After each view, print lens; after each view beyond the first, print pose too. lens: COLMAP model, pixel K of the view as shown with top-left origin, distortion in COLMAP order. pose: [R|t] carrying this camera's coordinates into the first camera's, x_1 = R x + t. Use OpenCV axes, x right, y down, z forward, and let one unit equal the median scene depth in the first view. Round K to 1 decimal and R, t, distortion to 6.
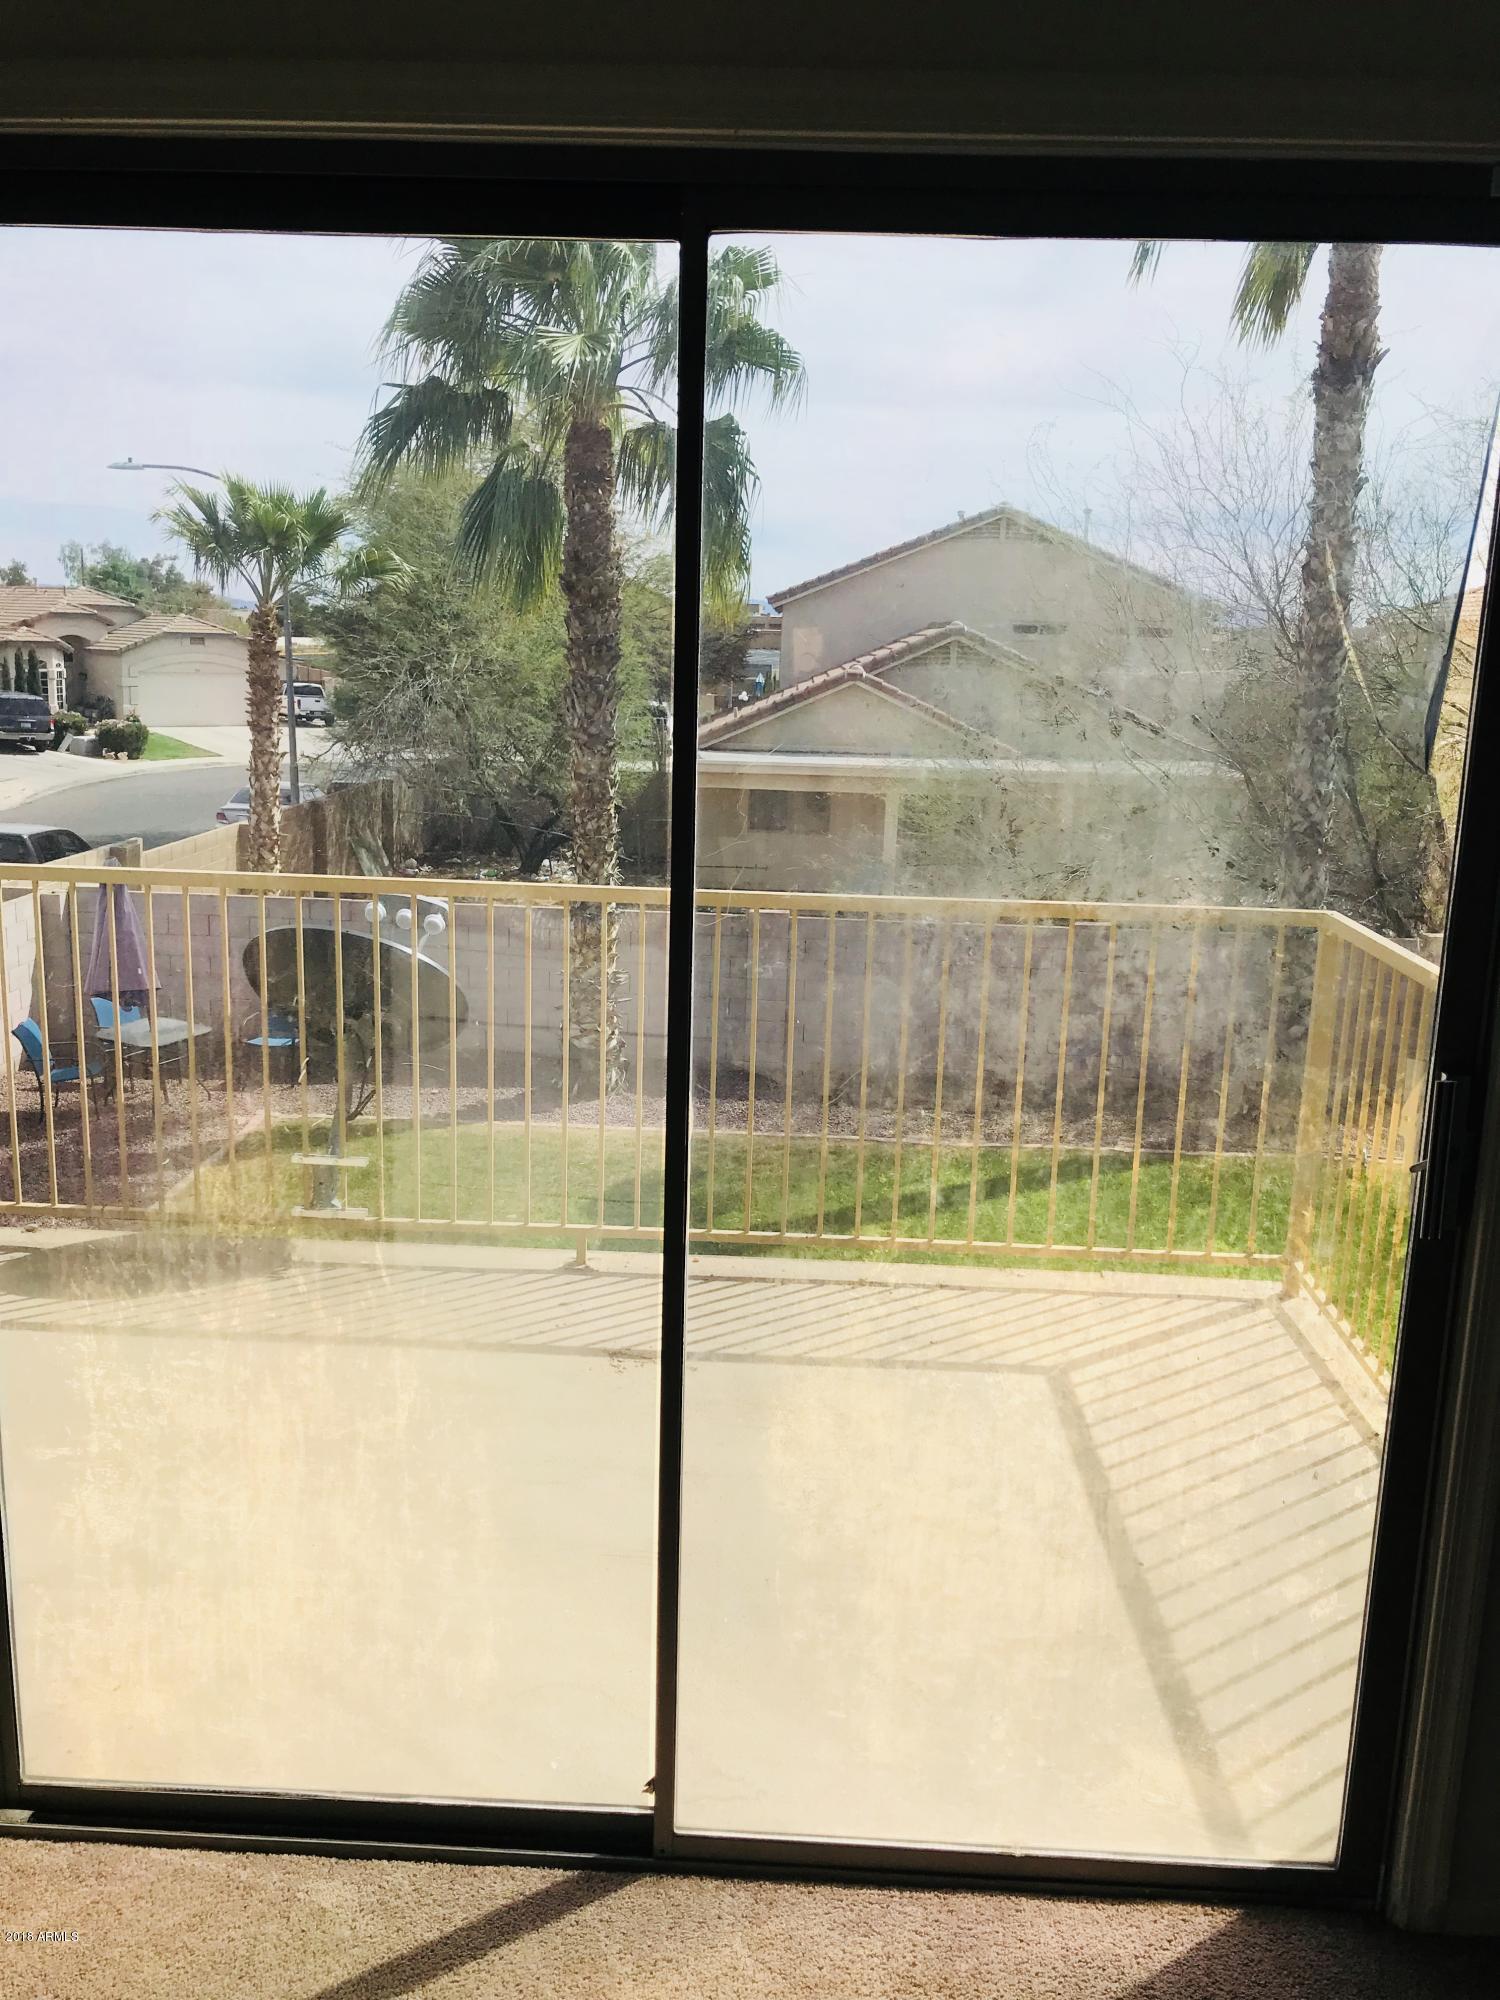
lens RADIAL K [[1640.3, 0, 773.7], [0, 1640.3, 1002.0], [0, 0, 1]] dist [0.033858, -0.088500]
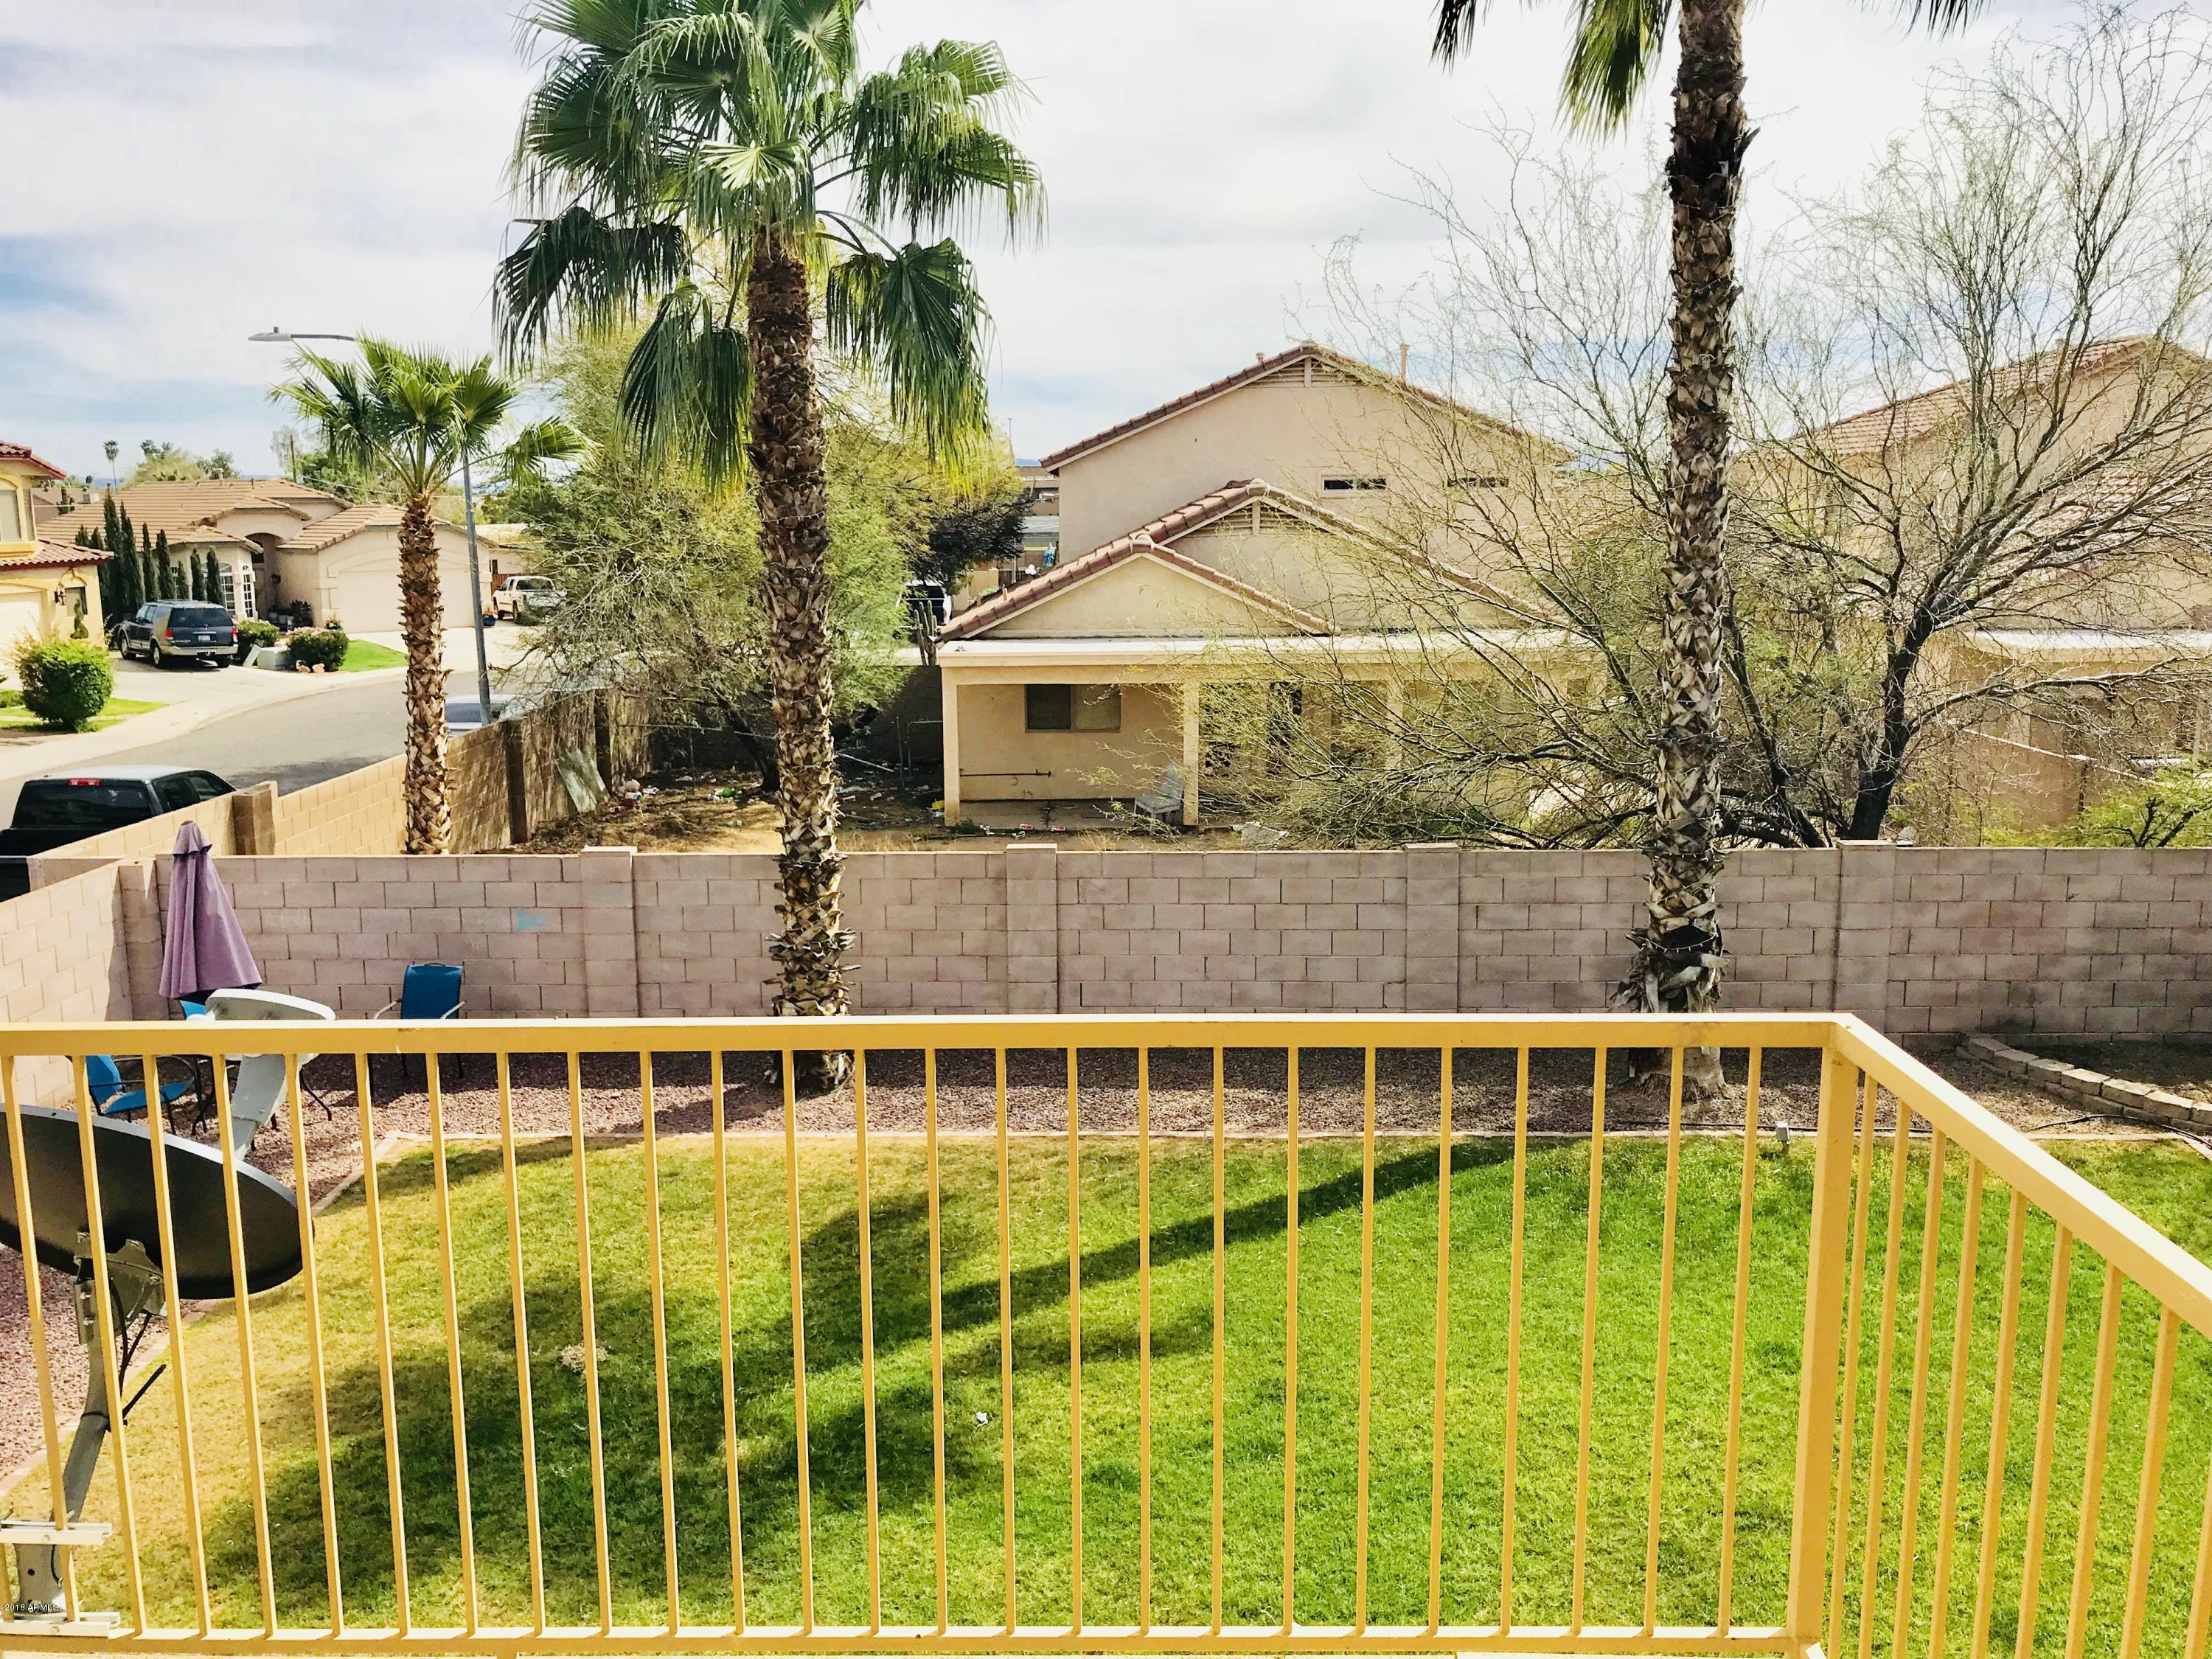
lens RADIAL K [[1832.7, 0, 1106.0], [0, 1832.7, 829.5], [0, 0, 1]] dist [0.010722, -0.017828]
pose [[0.999022, -0.042428, 0.012444, 0.024030], [0.042902, 0.998251, -0.040685, -0.026321], [-0.010696, 0.041179, 0.999095, 0.102765]]
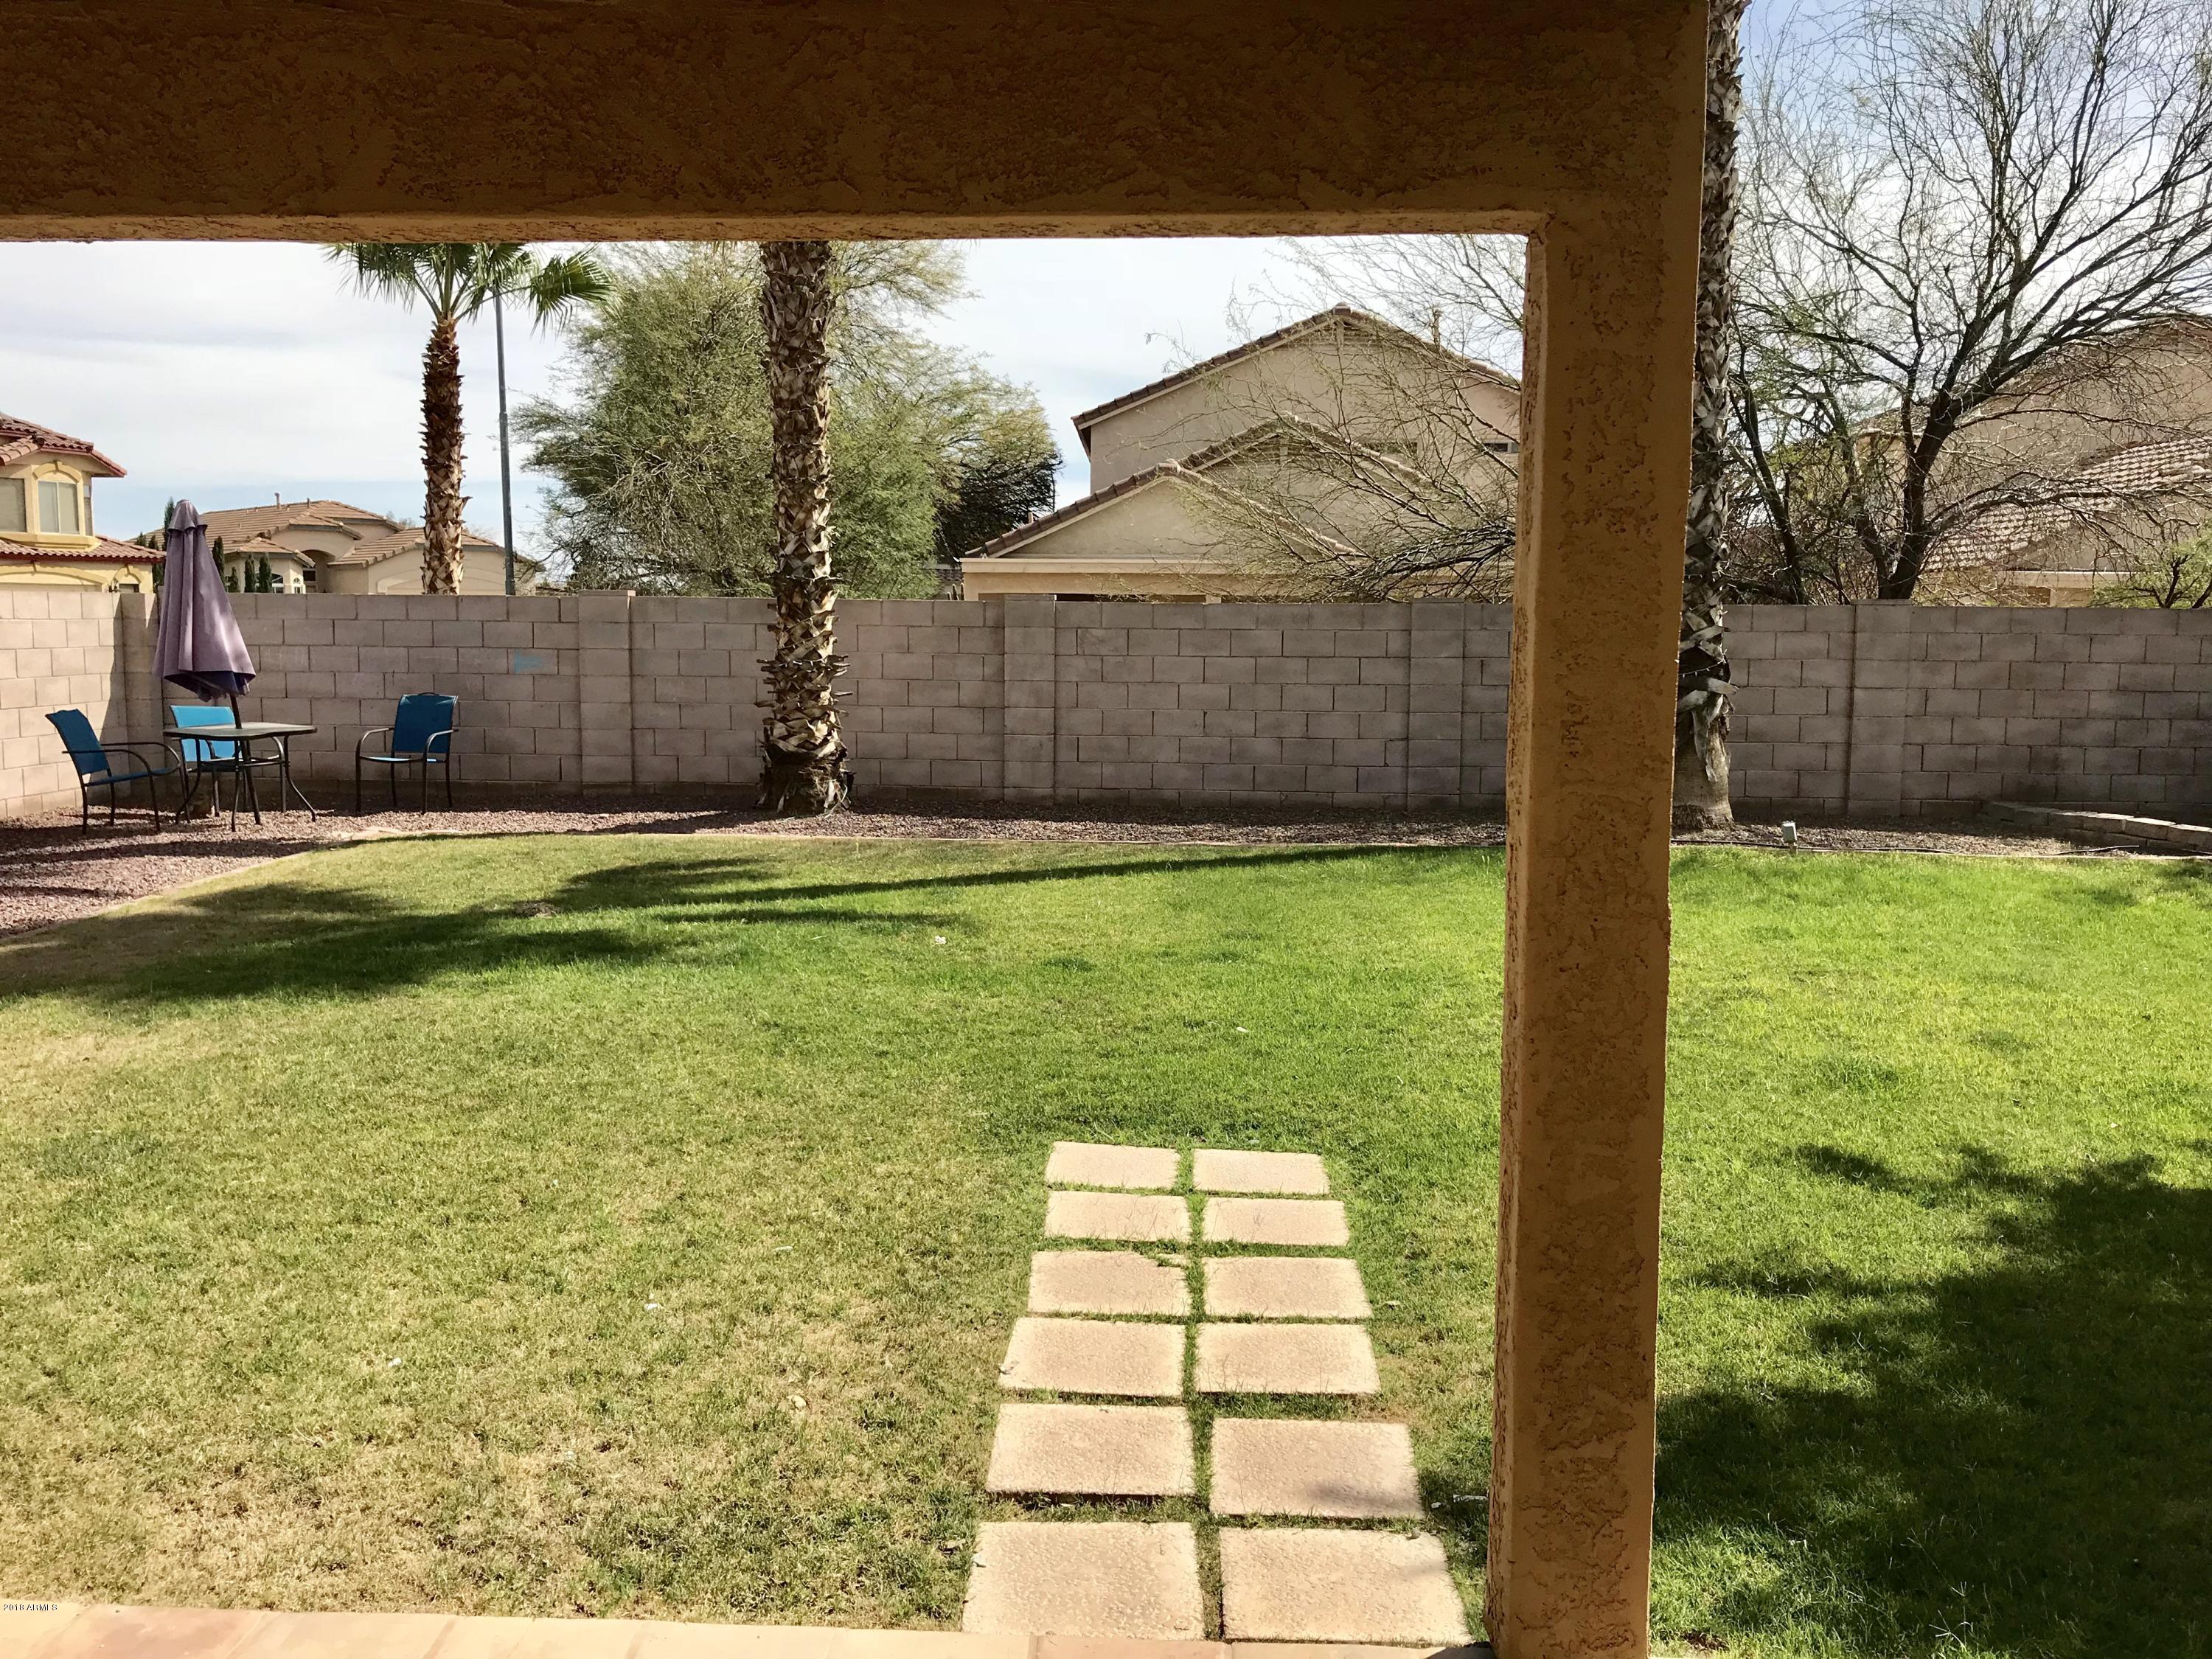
lens RADIAL K [[1834.8, 0, 1106.0], [0, 1834.8, 829.5], [0, 0, 1]] dist [0.000511, 0.008324]
pose [[0.999682, -0.023033, -0.010304, 0.042116], [0.021907, 0.994890, -0.098558, 0.151633], [0.012521, 0.098301, 0.995078, 0.127584]]
